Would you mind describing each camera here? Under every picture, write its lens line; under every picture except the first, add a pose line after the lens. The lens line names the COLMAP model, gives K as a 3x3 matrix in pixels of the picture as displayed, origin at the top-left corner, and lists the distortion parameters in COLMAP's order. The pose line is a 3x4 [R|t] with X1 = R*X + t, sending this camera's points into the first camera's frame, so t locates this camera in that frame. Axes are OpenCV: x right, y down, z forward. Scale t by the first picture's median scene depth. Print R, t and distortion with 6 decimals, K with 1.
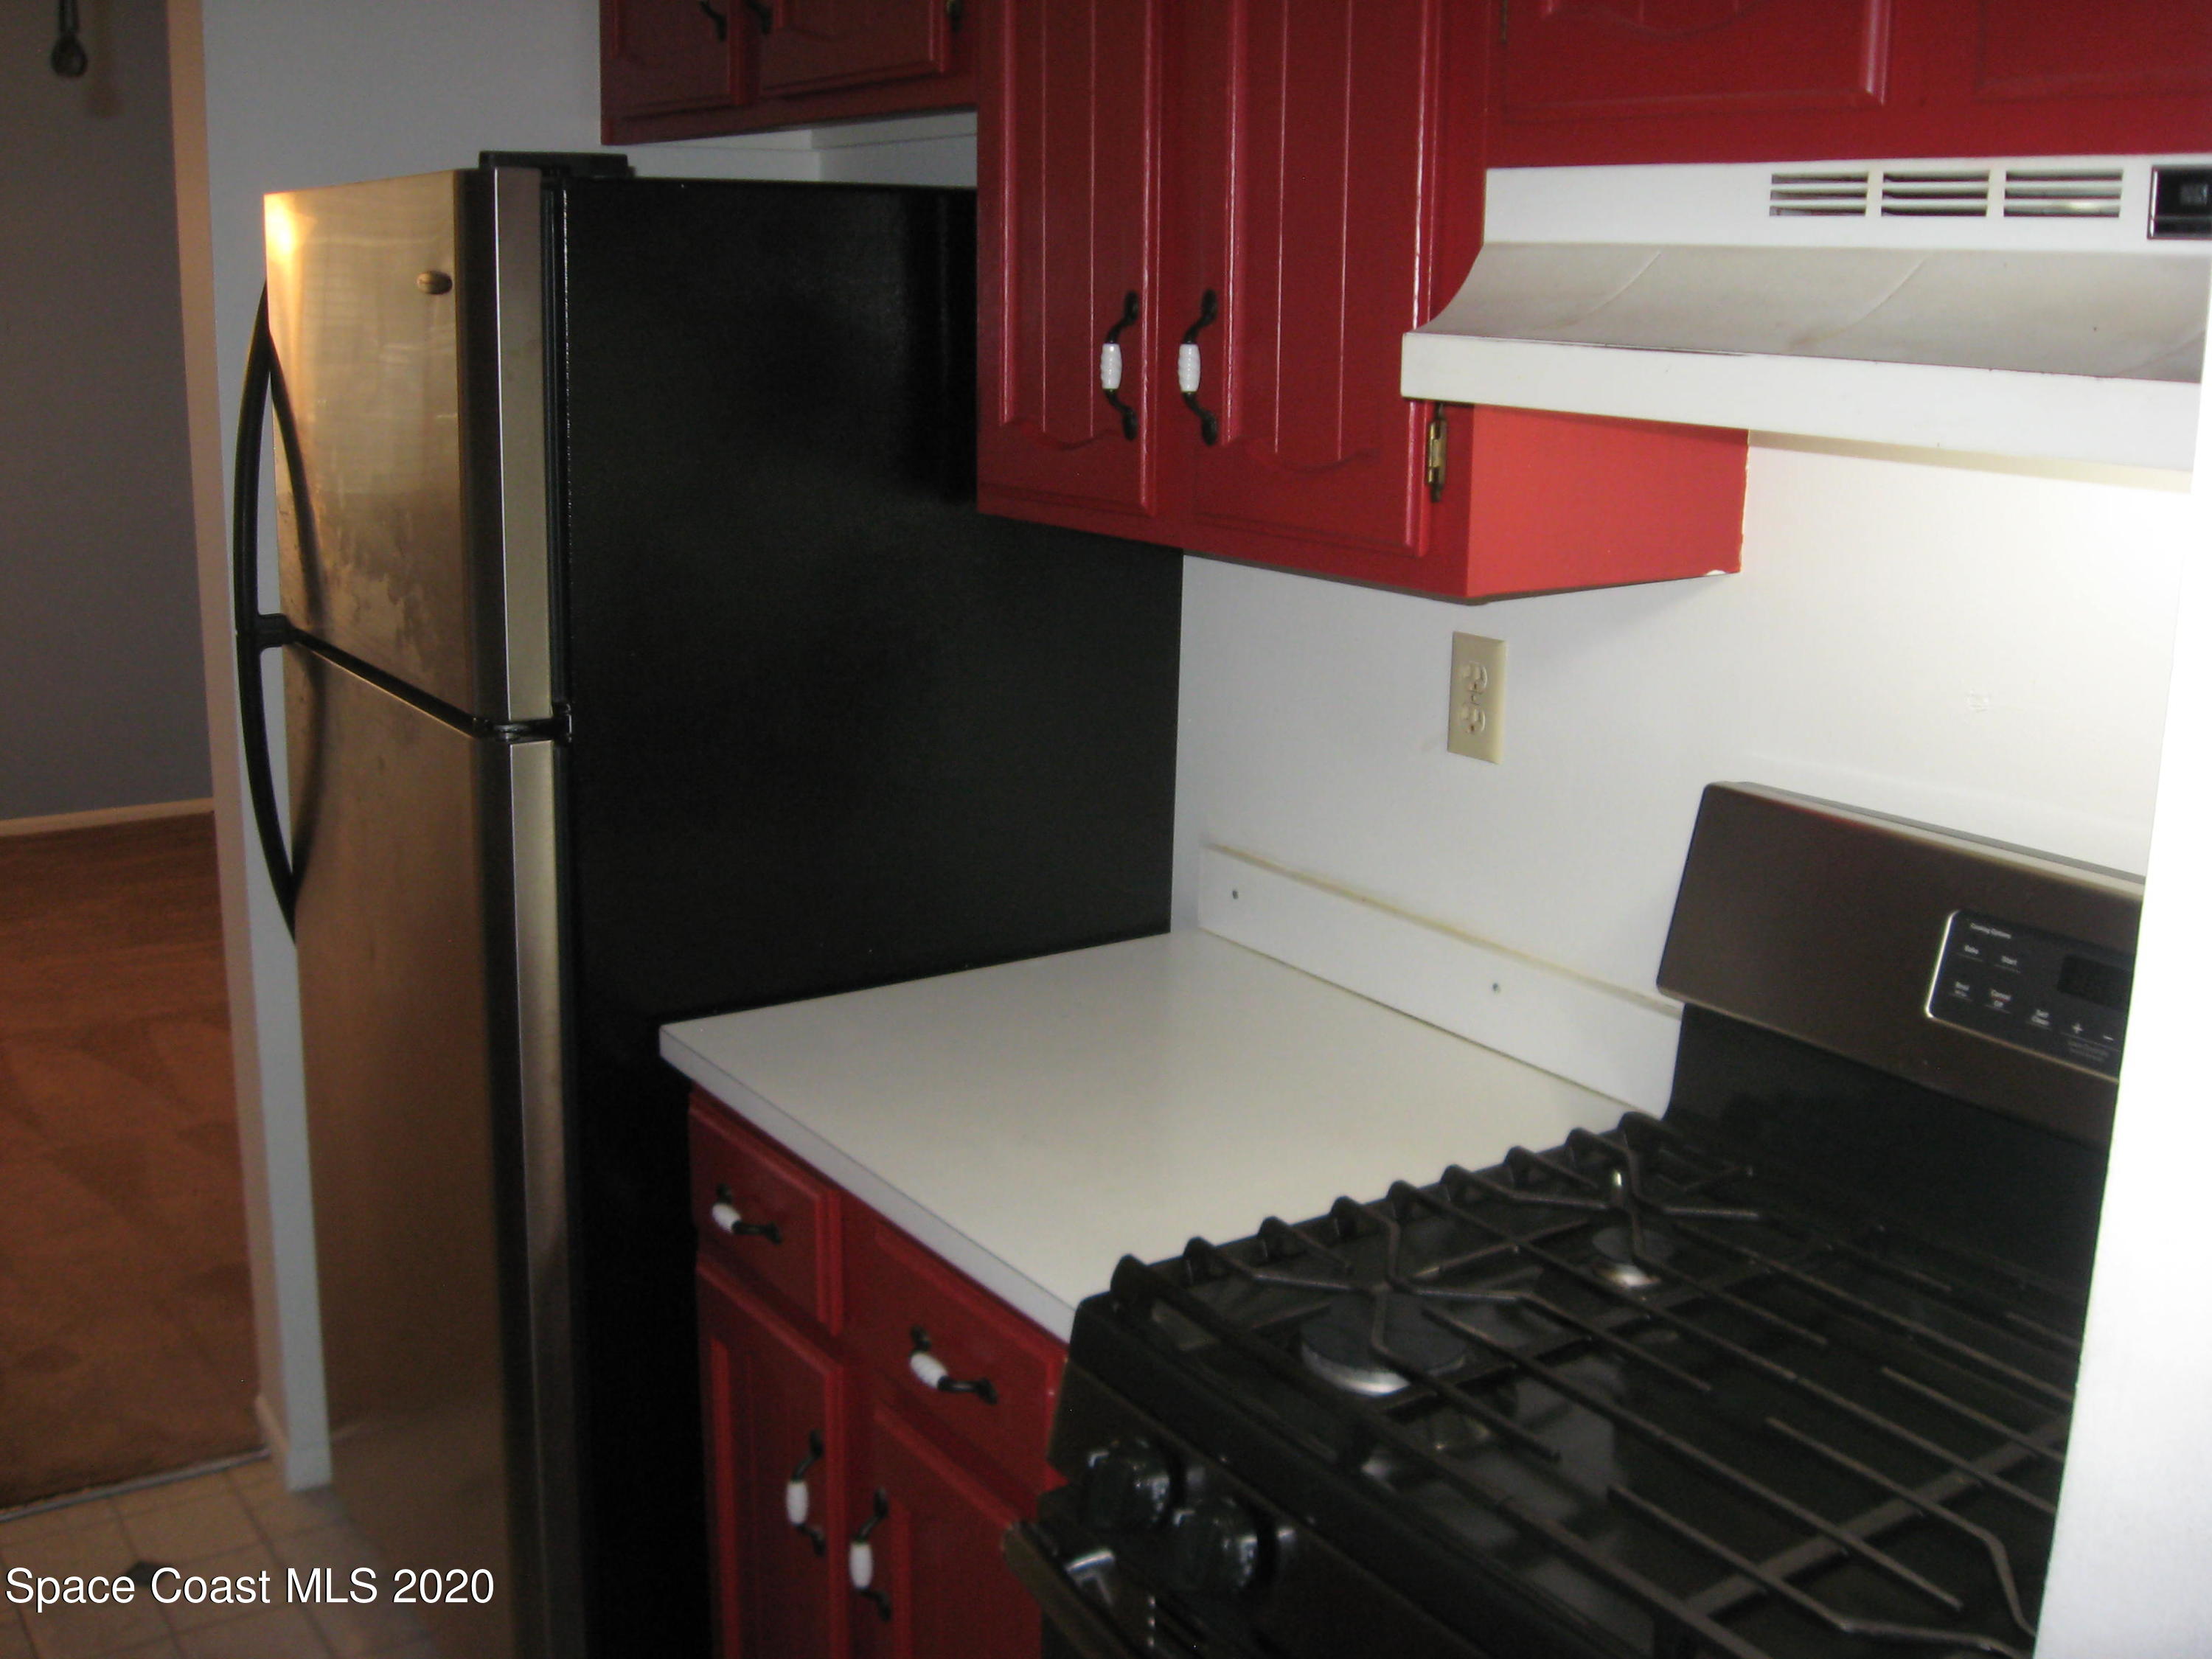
lens RADIAL K [[2320.2, 0, 1110.9], [0, 2320.2, 825.9], [0, 0, 1]] dist [-0.122077, 0.000000]
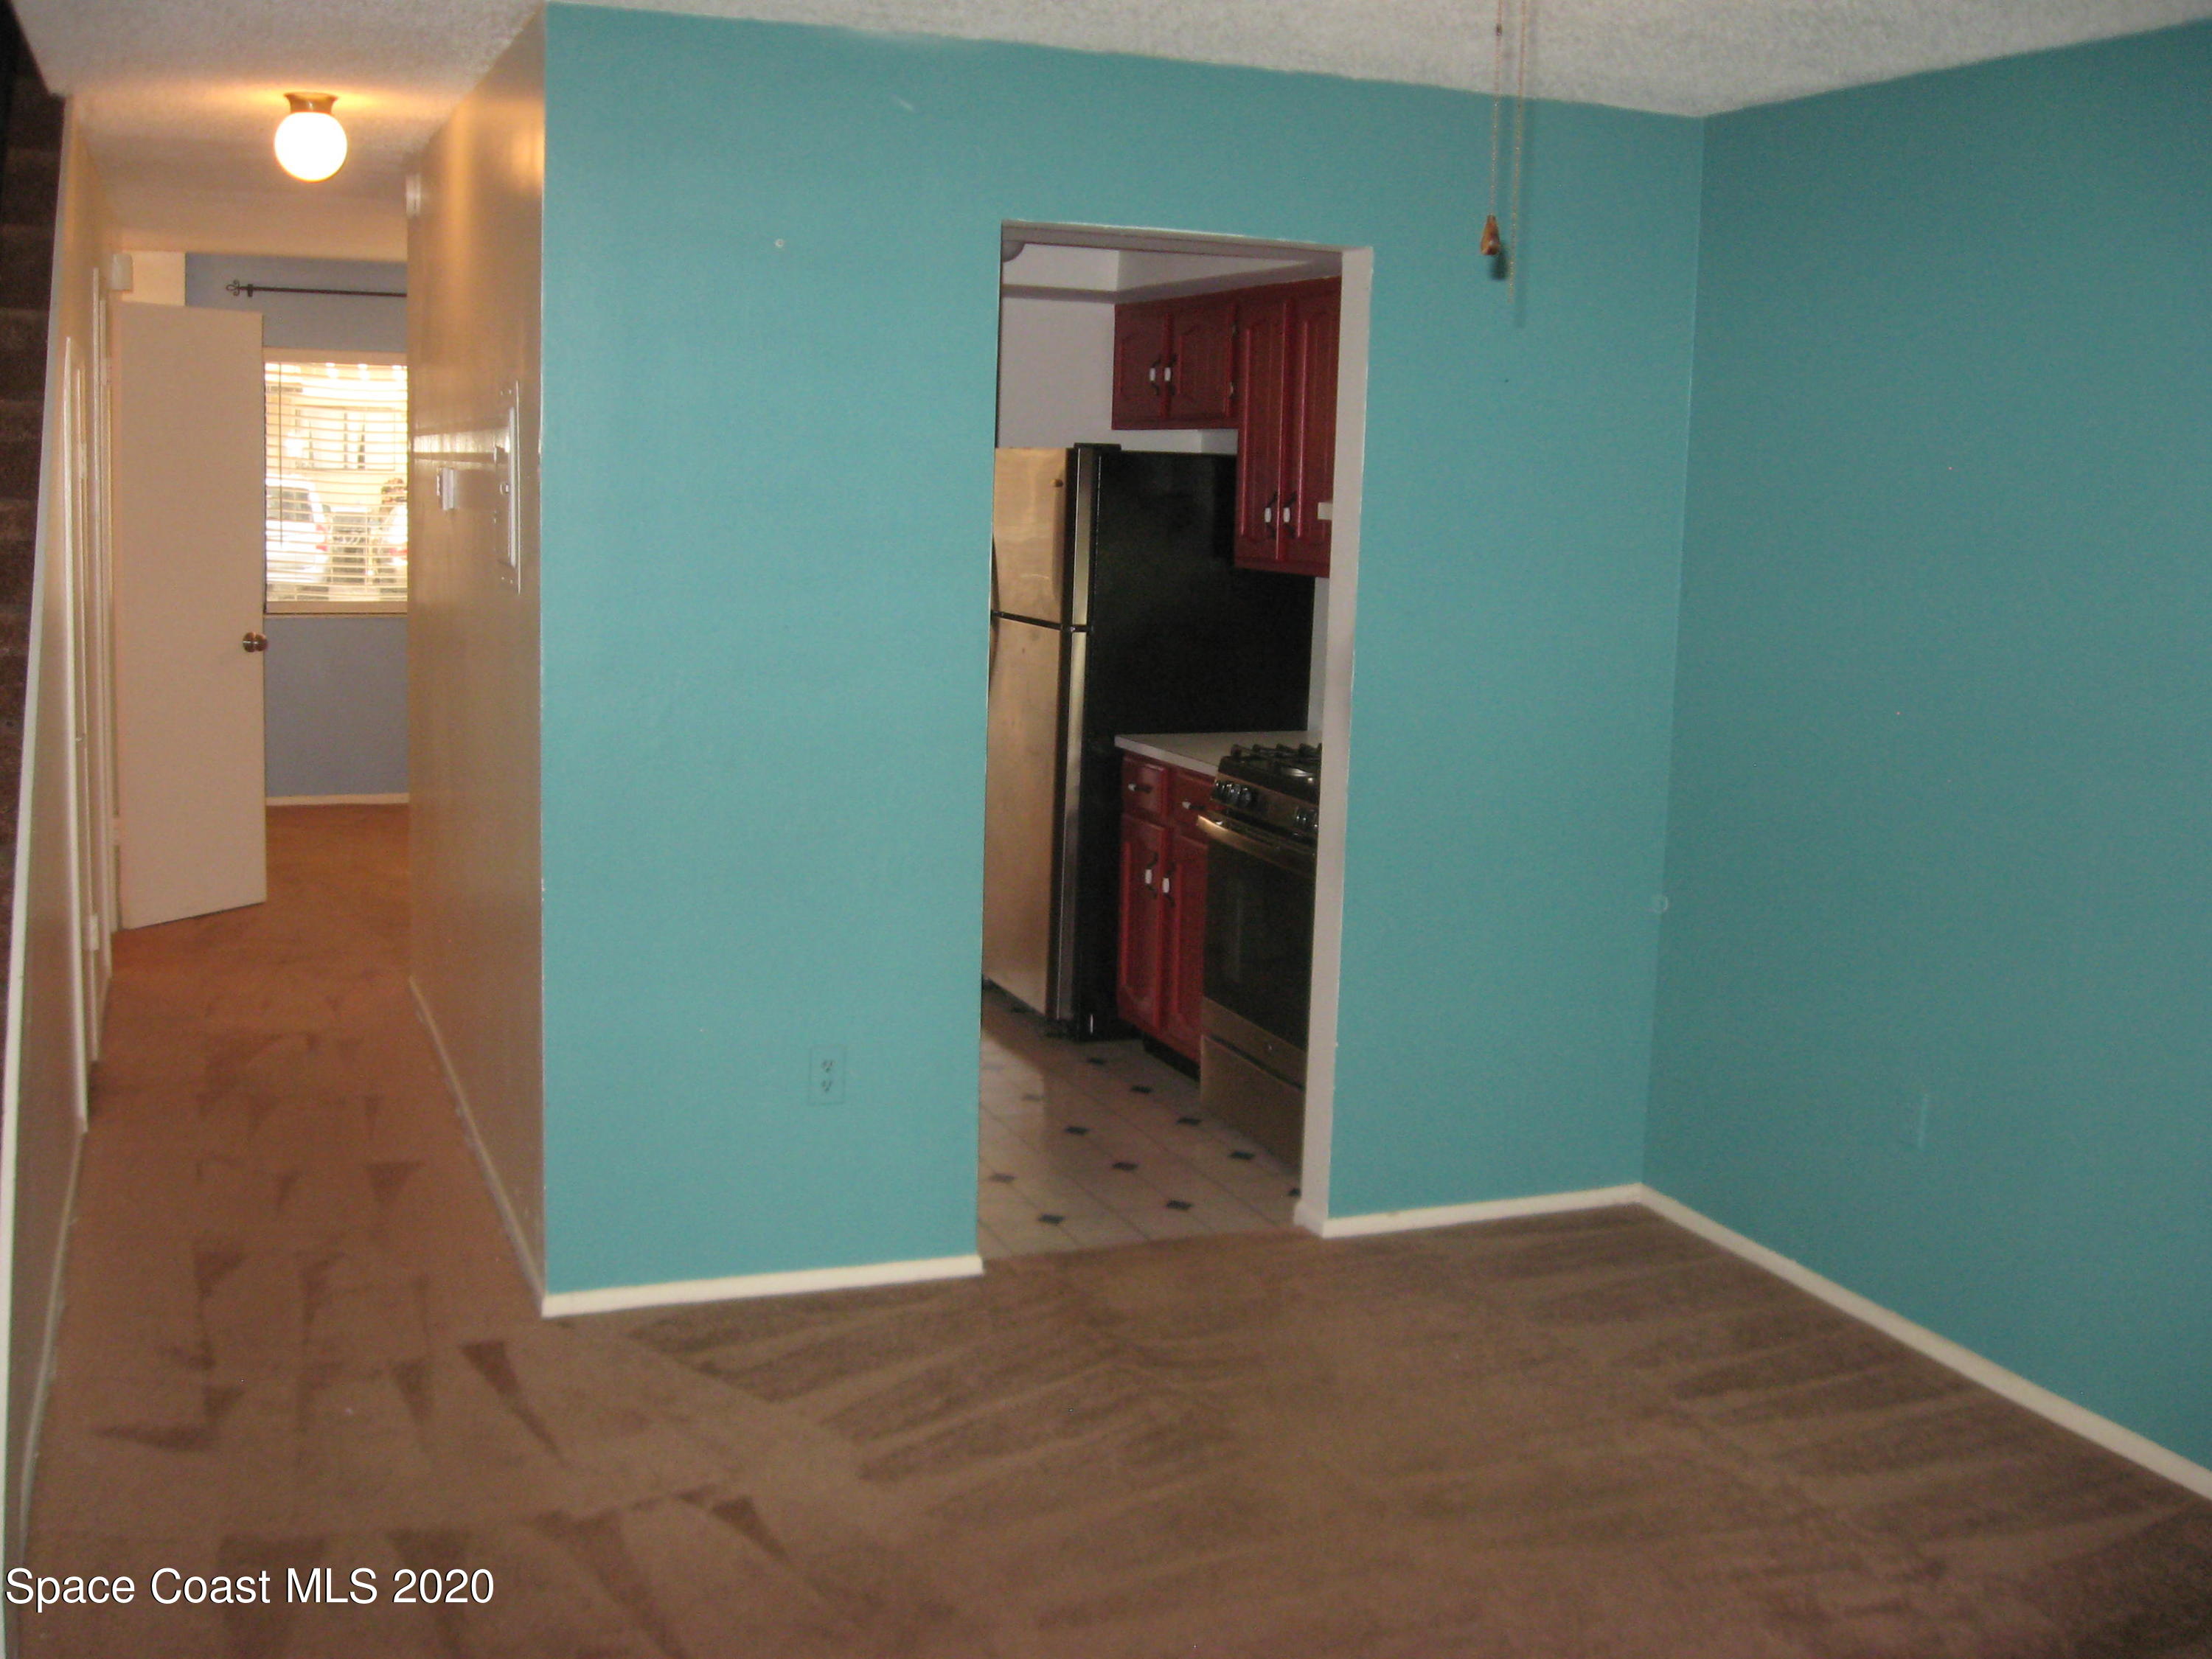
lens RADIAL K [[2320.2, 0, 1104.5], [0, 2320.2, 828.4], [0, 0, 1]] dist [-0.122077, 0.000000]
pose [[0.977363, 0.044996, -0.206727, 0.430318], [-0.062076, 0.995105, -0.076890, 0.458089], [0.202255, 0.087982, 0.975373, -1.979197]]
